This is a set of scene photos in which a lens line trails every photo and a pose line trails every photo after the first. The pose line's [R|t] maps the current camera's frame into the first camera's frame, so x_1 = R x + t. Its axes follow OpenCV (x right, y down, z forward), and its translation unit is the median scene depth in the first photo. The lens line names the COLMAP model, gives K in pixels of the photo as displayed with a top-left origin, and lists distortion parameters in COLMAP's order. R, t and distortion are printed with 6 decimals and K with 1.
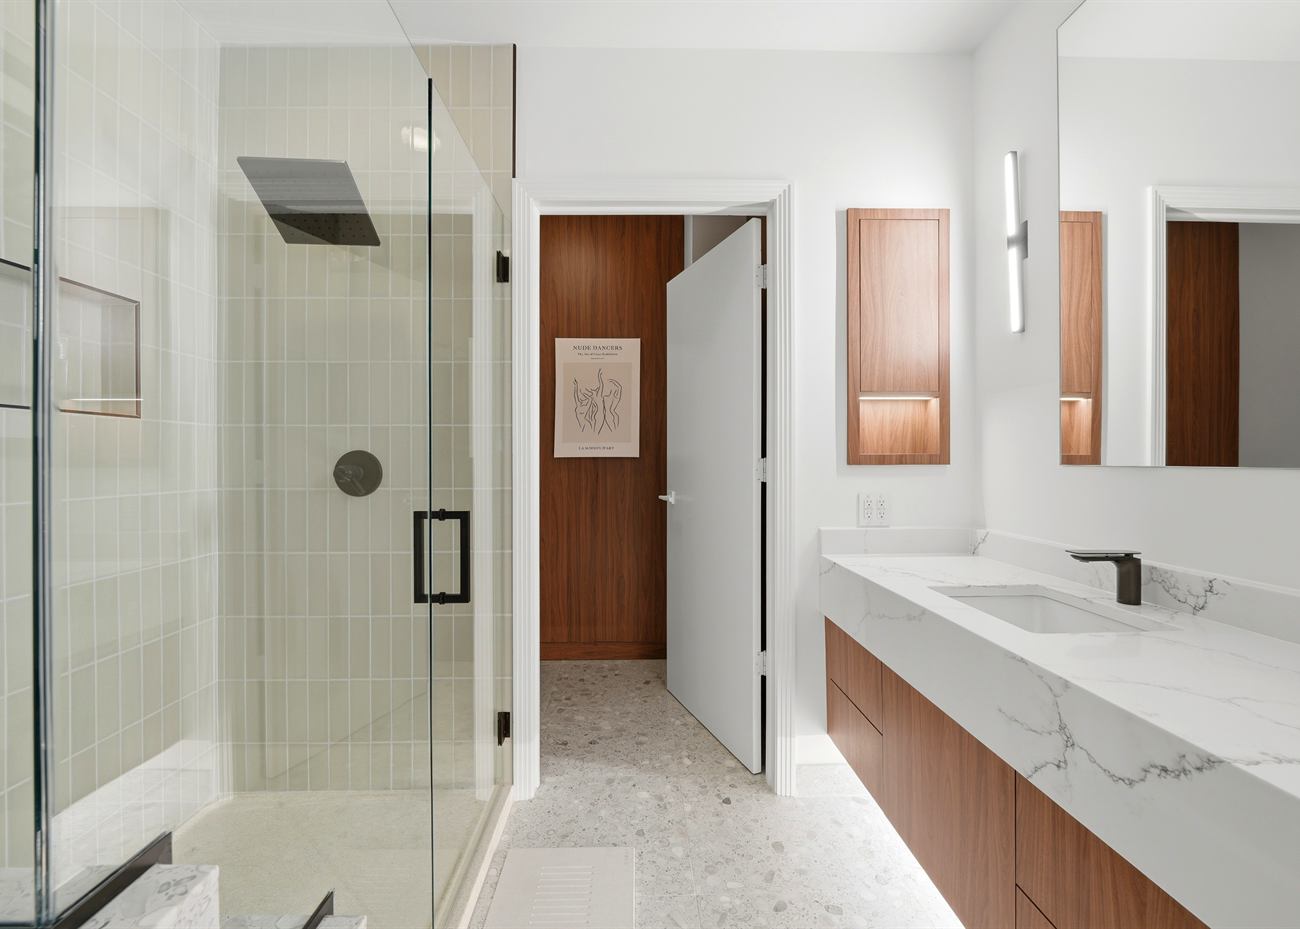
lens RADIAL K [[578.9, 0, 643.4], [0, 578.9, 458.9], [0, 0, 1]] dist [-0.005038, -0.001705]
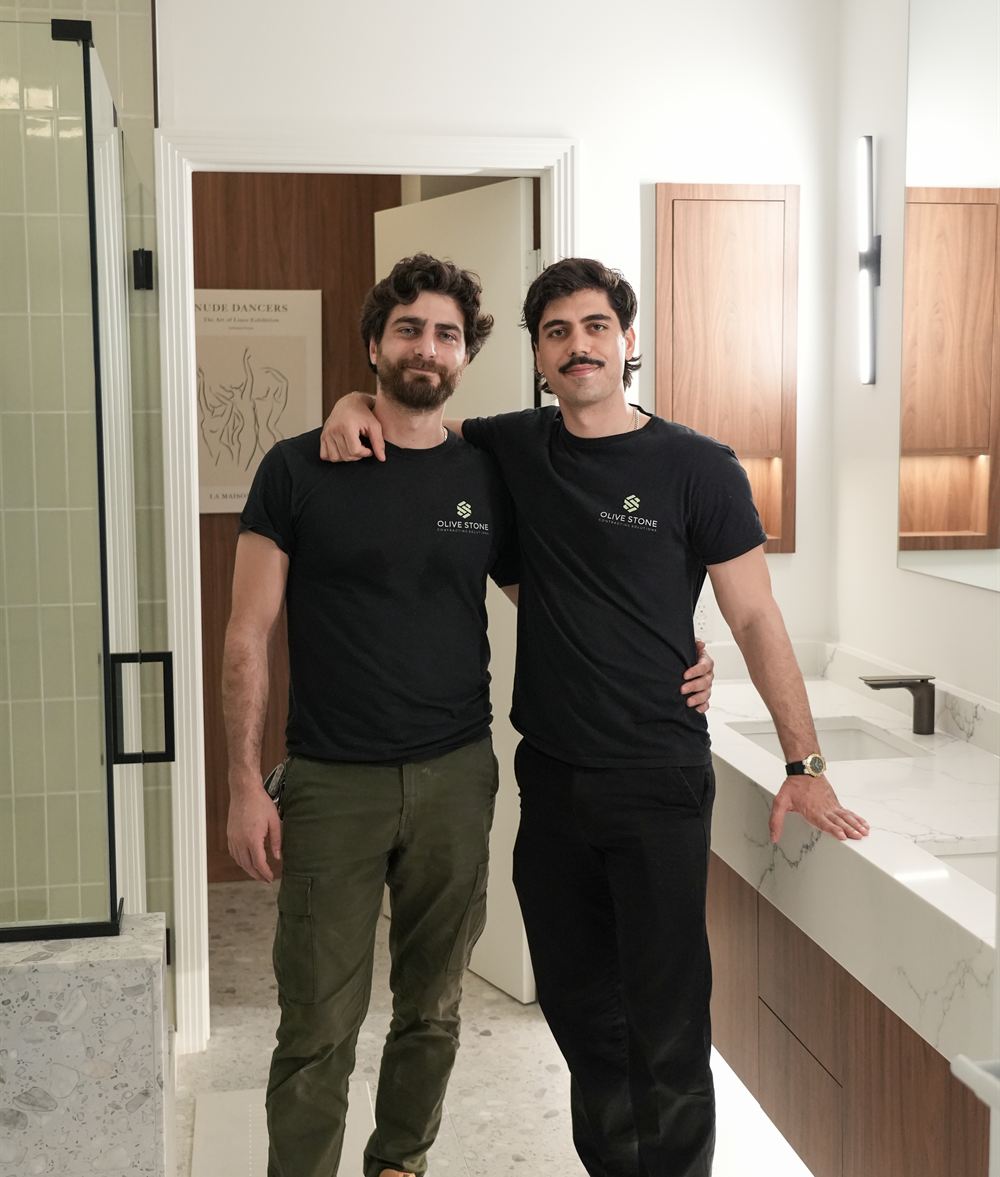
lens RADIAL K [[1684.8, 0, 517.5], [0, 1684.8, 558.1], [0, 0, 1]] dist [0.046907, 0.000000]
pose [[0.986045, -0.019889, 0.165285, -0.150433], [0.003340, 0.995002, 0.099804, -0.196192], [-0.166444, -0.097859, 0.981183, -0.996629]]
